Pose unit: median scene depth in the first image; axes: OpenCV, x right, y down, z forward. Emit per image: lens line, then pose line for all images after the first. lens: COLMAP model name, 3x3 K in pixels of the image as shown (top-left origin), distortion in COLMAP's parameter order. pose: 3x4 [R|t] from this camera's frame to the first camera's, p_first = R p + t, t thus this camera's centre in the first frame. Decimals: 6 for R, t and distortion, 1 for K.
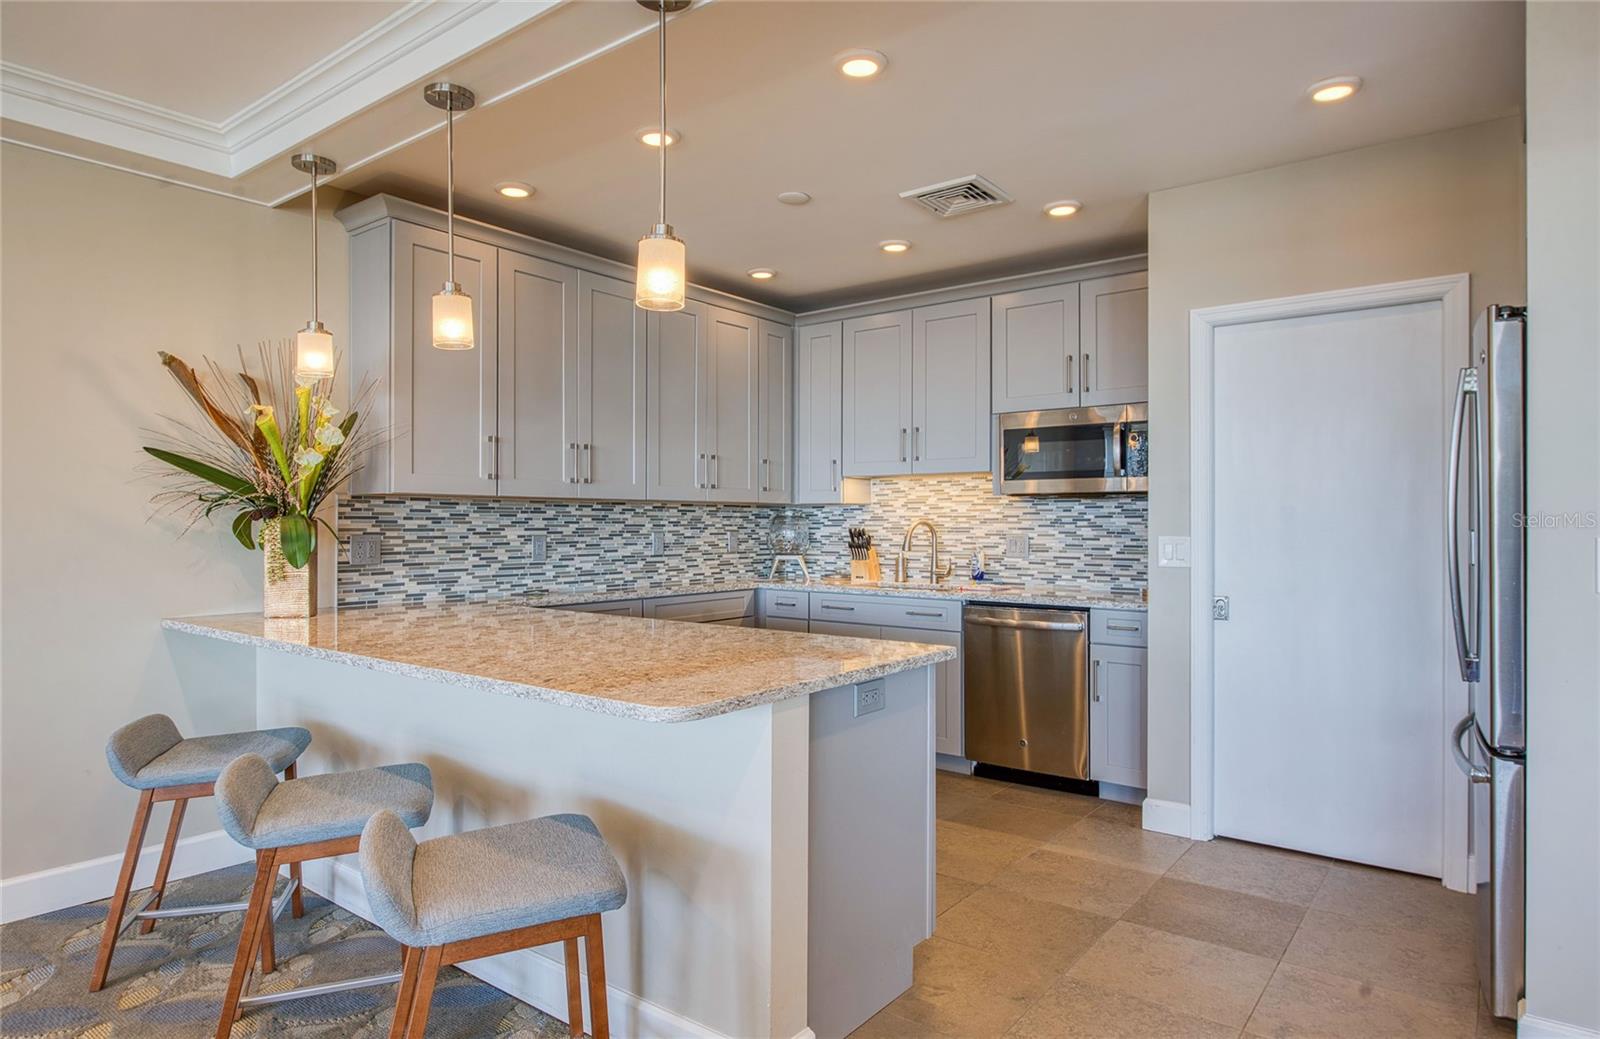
lens RADIAL K [[898.6, 0, 797.2], [0, 898.6, 520.6], [0, 0, 1]] dist [0.000415, 0.000016]
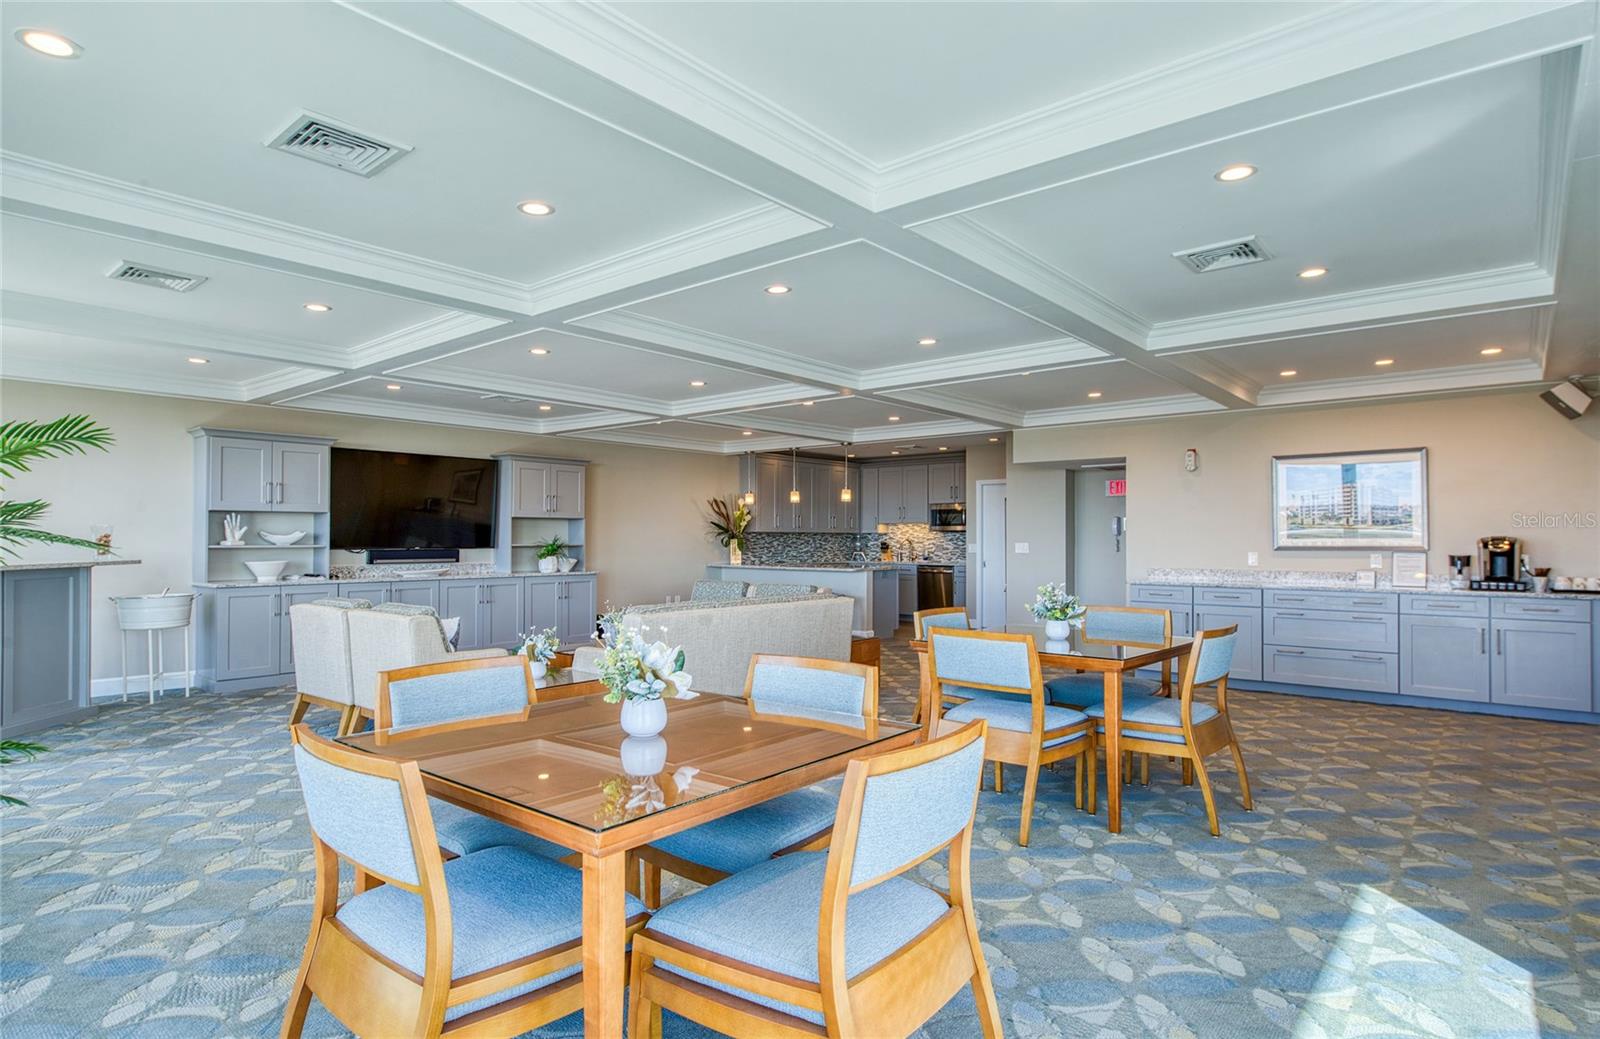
lens RADIAL K [[820.5, 0, 804.5], [0, 820.5, 528.3], [0, 0, 1]] dist [0.010615, 0.000301]
pose [[0.998958, -0.001811, -0.045594, -0.067504], [0.001080, 0.999870, -0.016061, 0.007636], [0.045617, 0.015995, 0.998831, -1.682043]]
